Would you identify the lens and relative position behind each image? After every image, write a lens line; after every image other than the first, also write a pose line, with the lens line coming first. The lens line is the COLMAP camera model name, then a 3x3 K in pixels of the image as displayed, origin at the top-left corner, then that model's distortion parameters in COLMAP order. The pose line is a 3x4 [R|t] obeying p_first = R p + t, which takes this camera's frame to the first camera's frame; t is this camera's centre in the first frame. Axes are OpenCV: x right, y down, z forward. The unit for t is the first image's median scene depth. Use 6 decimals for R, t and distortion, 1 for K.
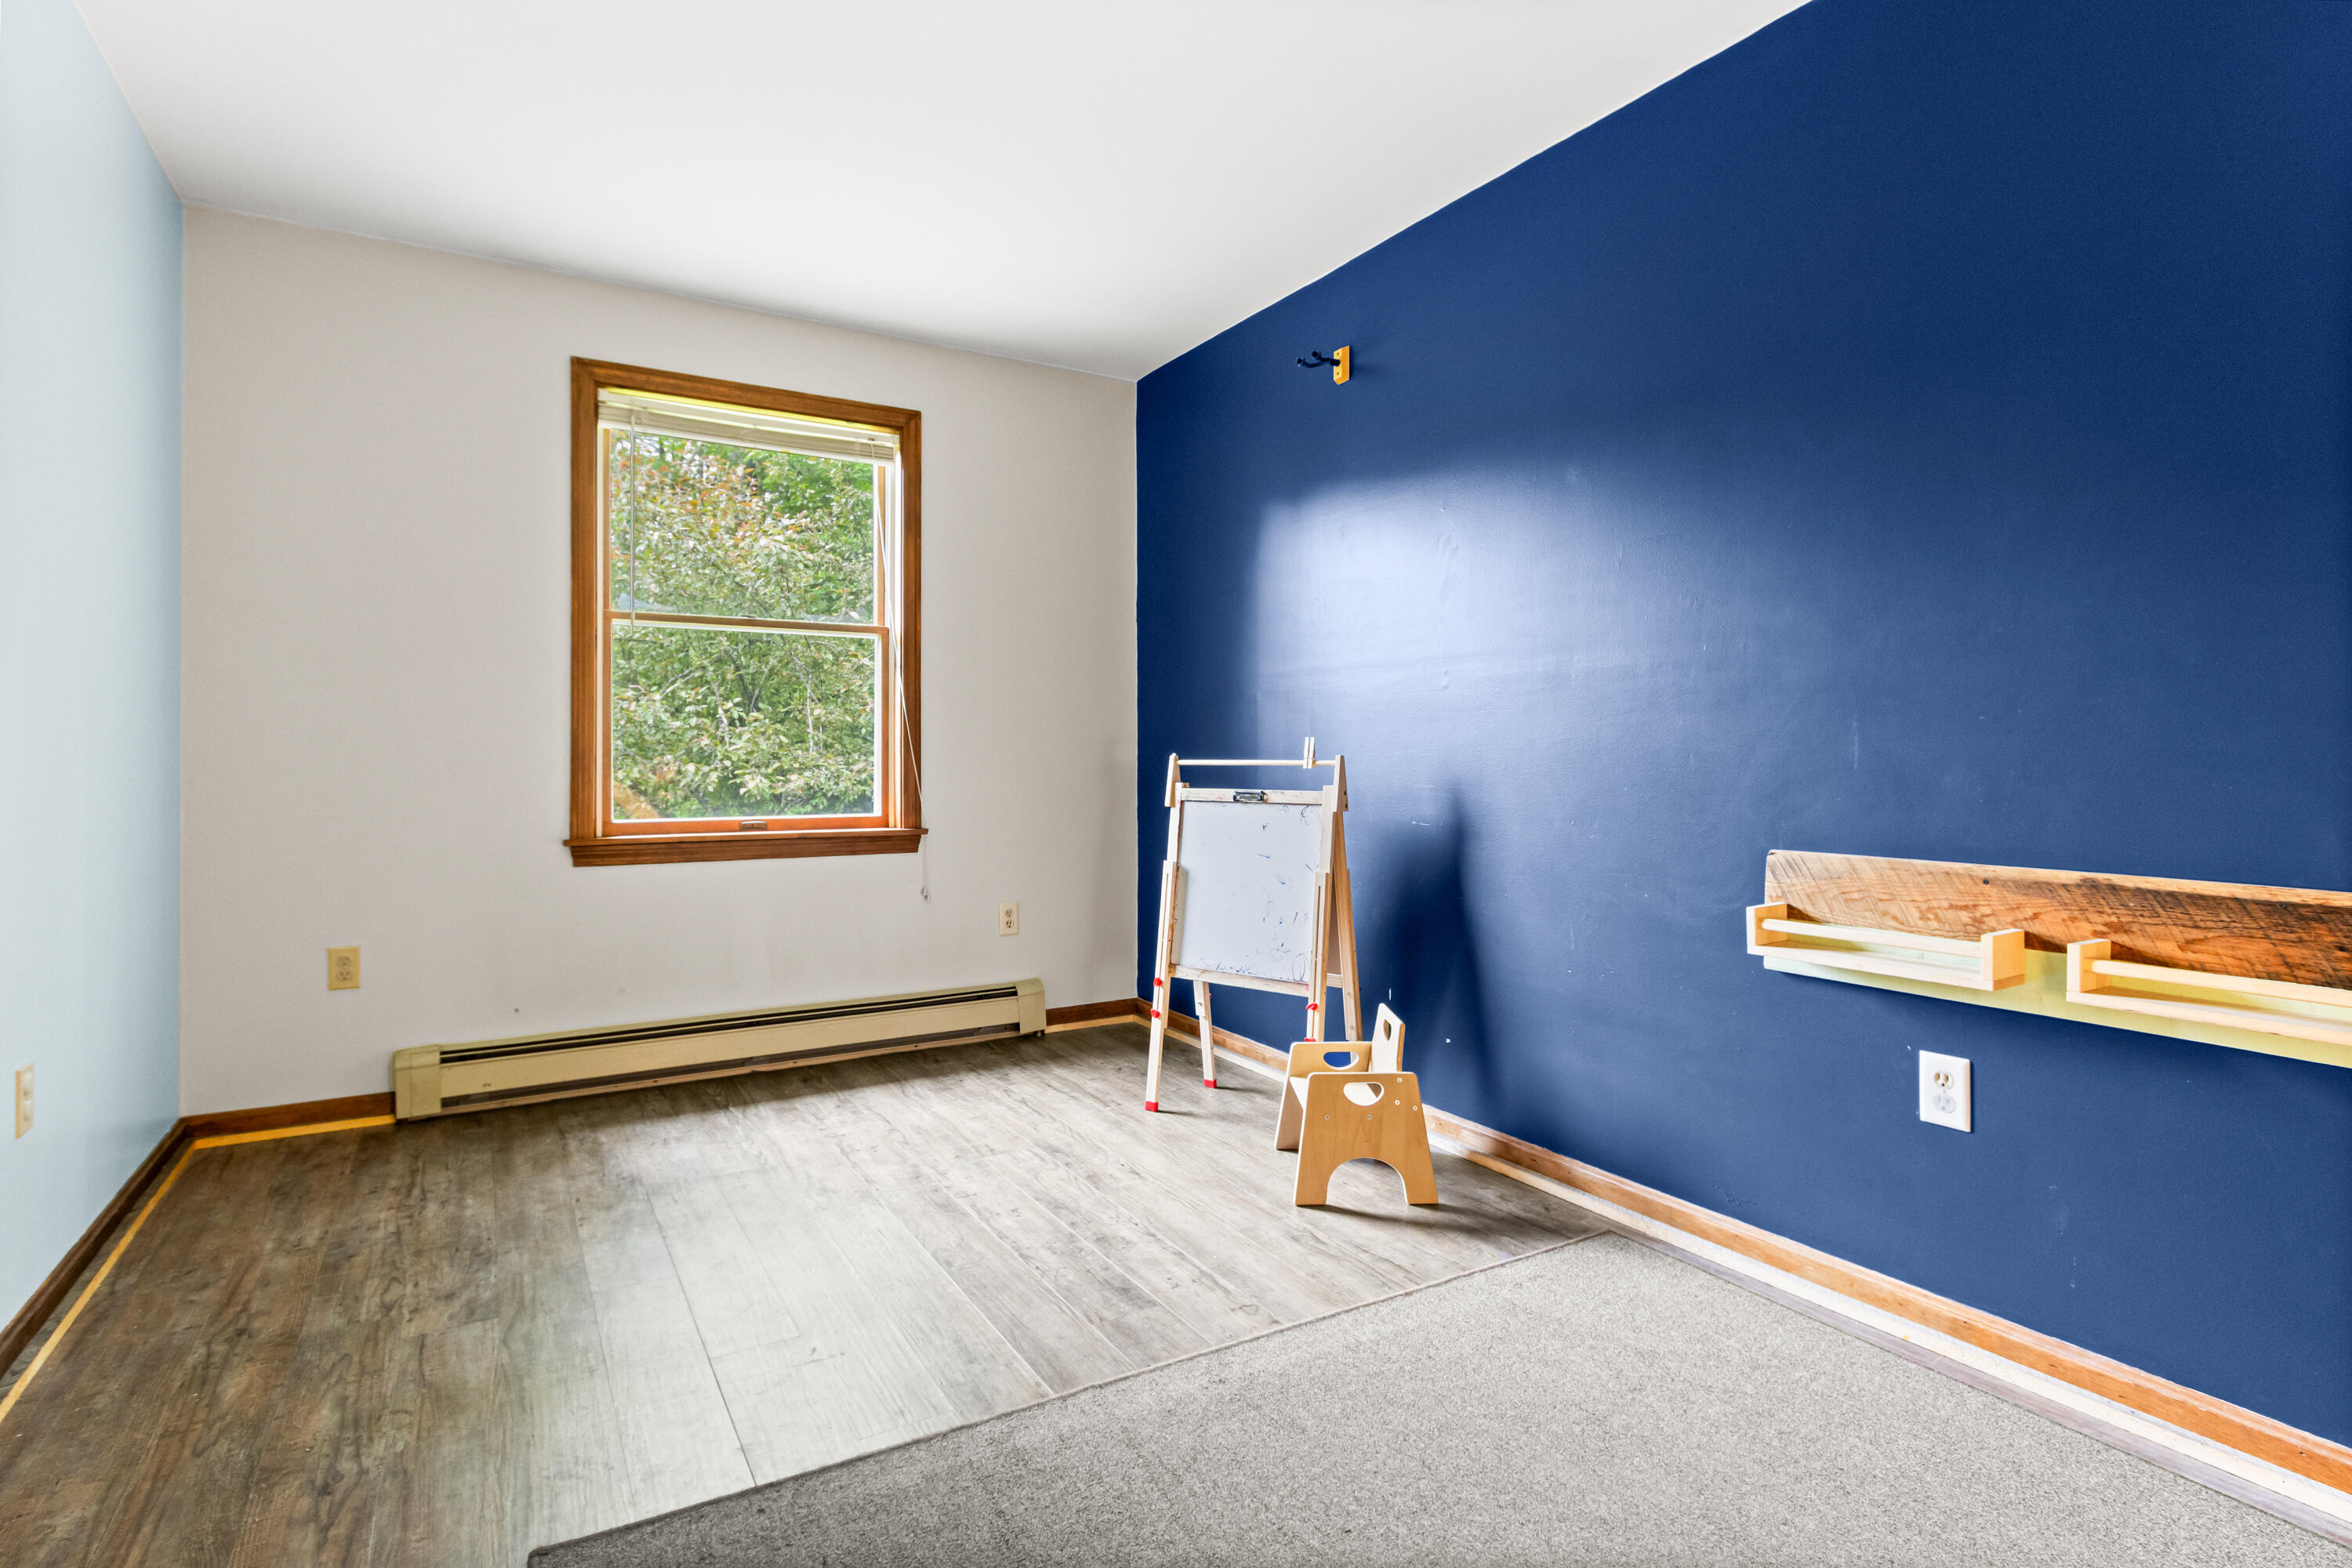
lens RADIAL K [[1131.0, 0, 1183.9], [0, 1131.0, 780.1], [0, 0, 1]] dist [0.000465, 0.000206]
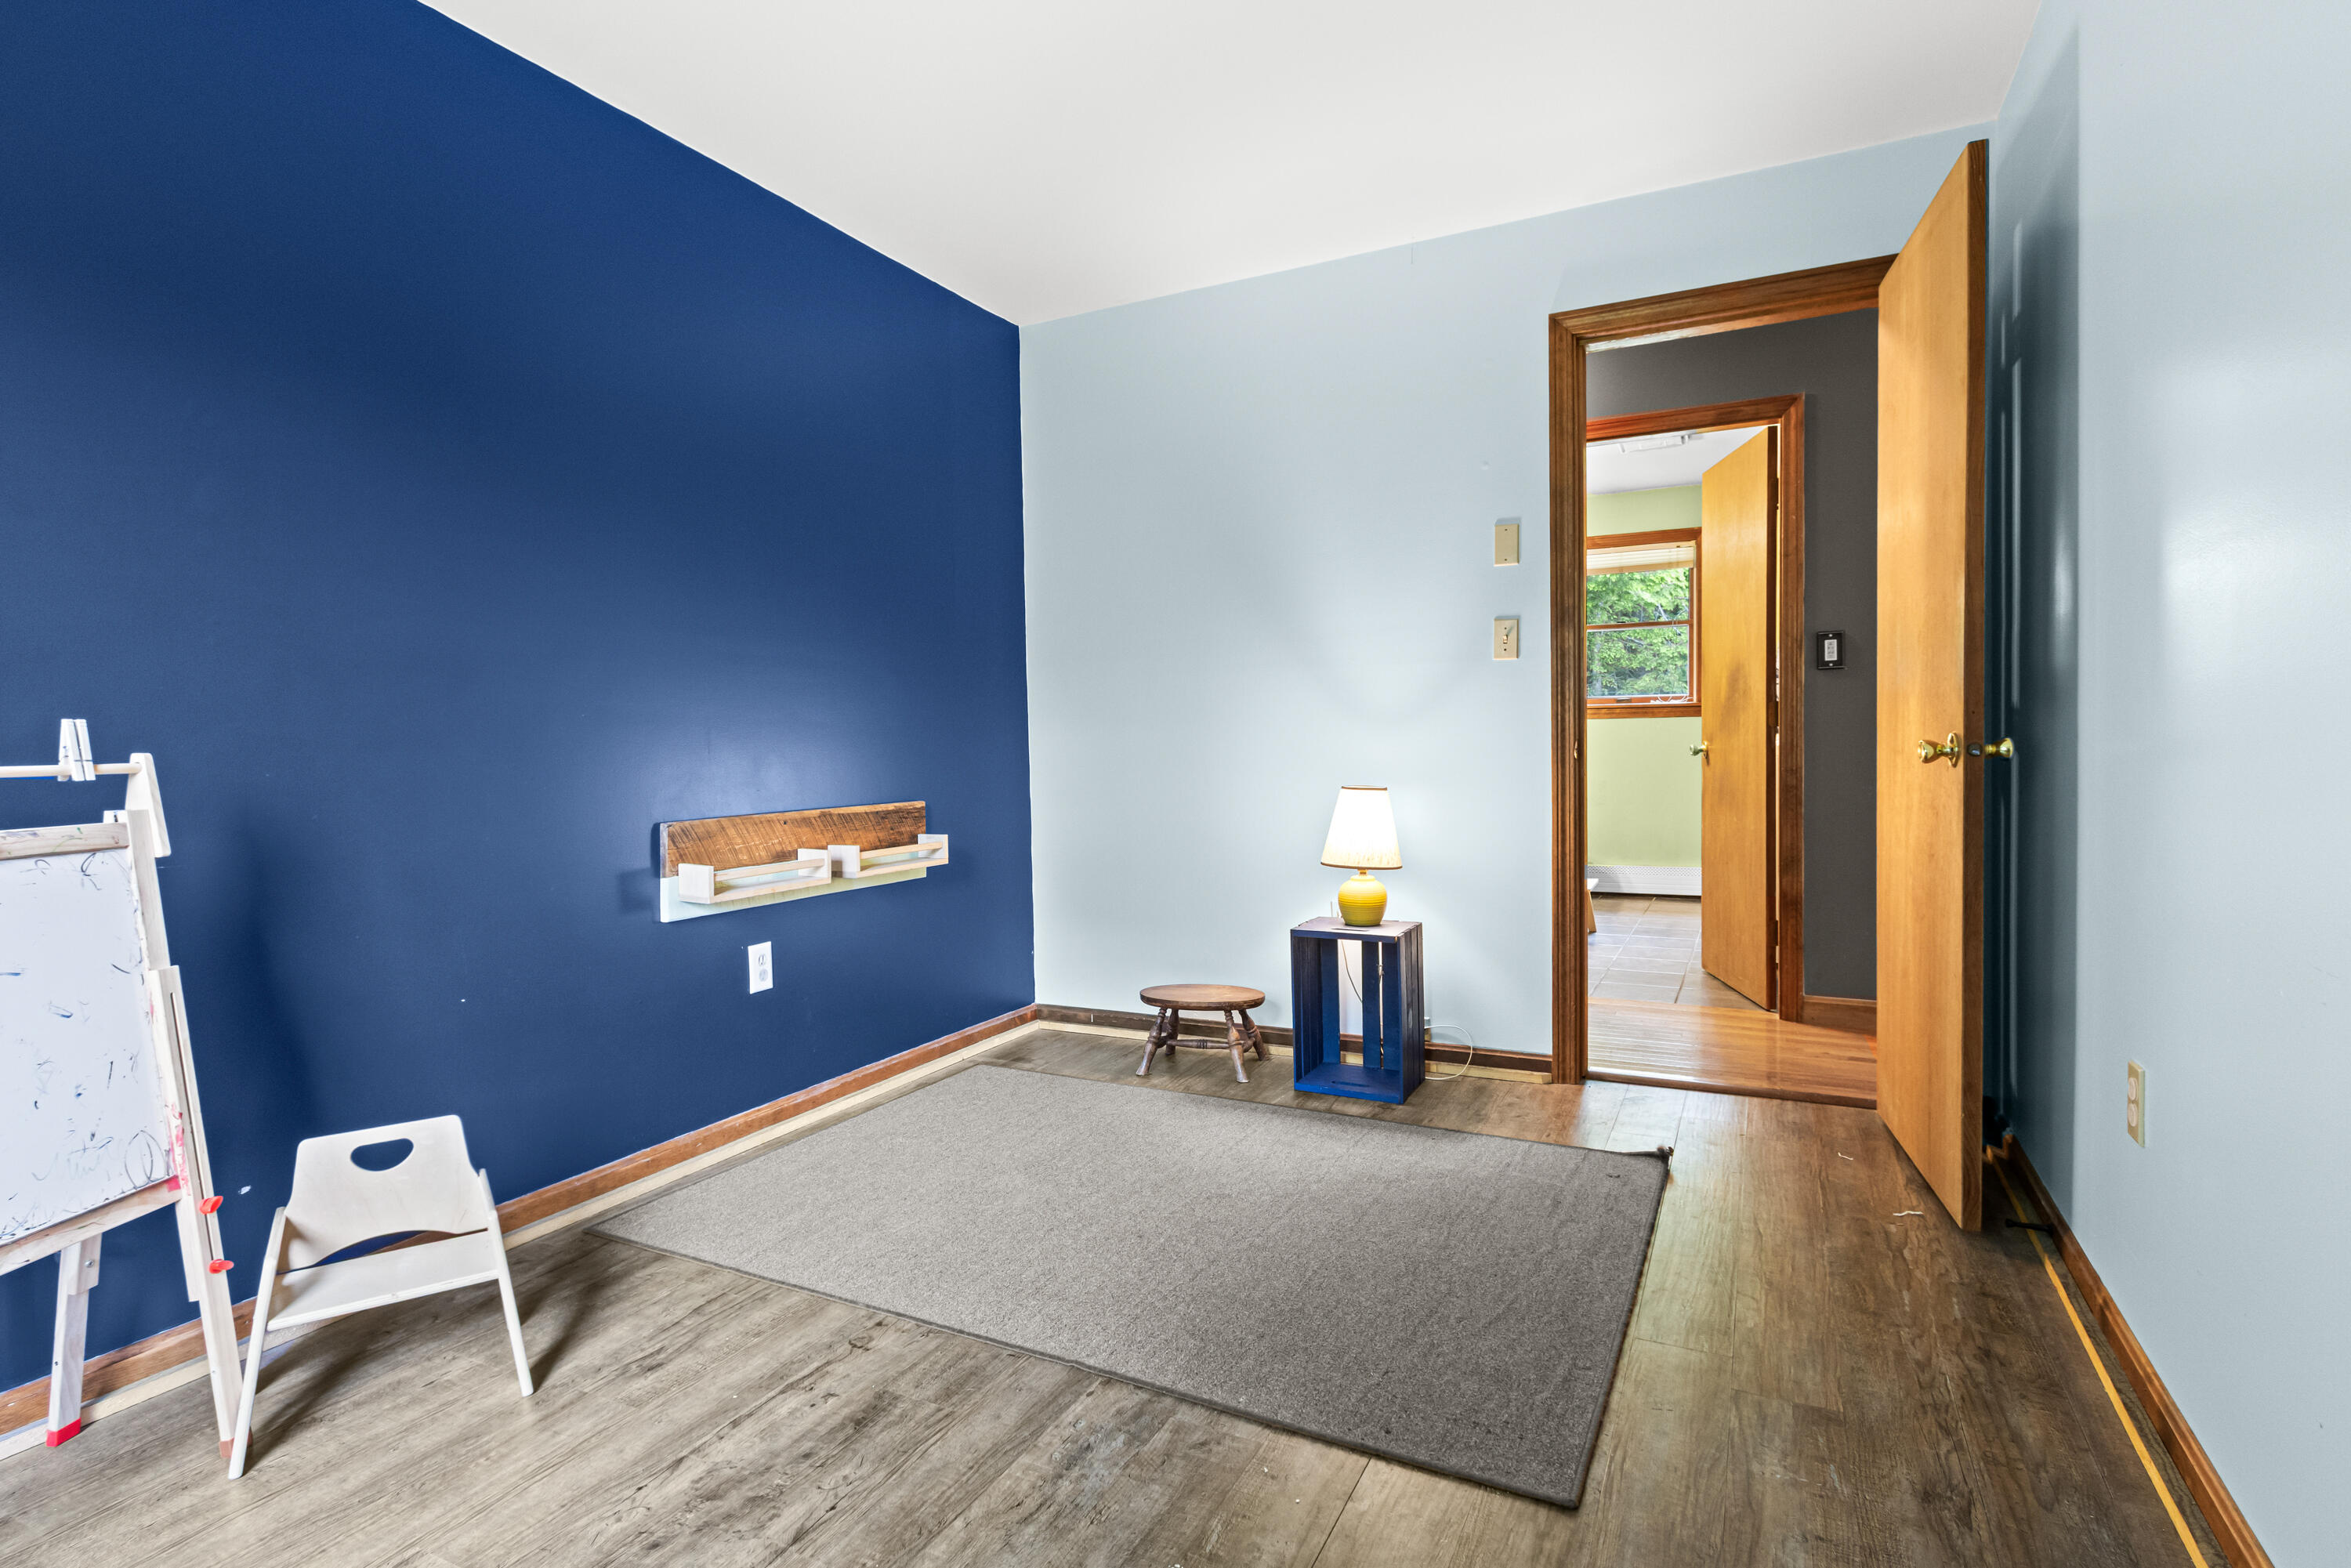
lens RADIAL K [[1130.4, 0, 1183.4], [0, 1130.4, 780.1], [0, 0, 1]] dist [0.000465, 0.000206]
pose [[-0.516632, -0.022531, 0.855911, -0.736870], [0.039294, 0.997977, 0.049988, -0.021576], [-0.855306, 0.059457, -0.514701, 1.051684]]
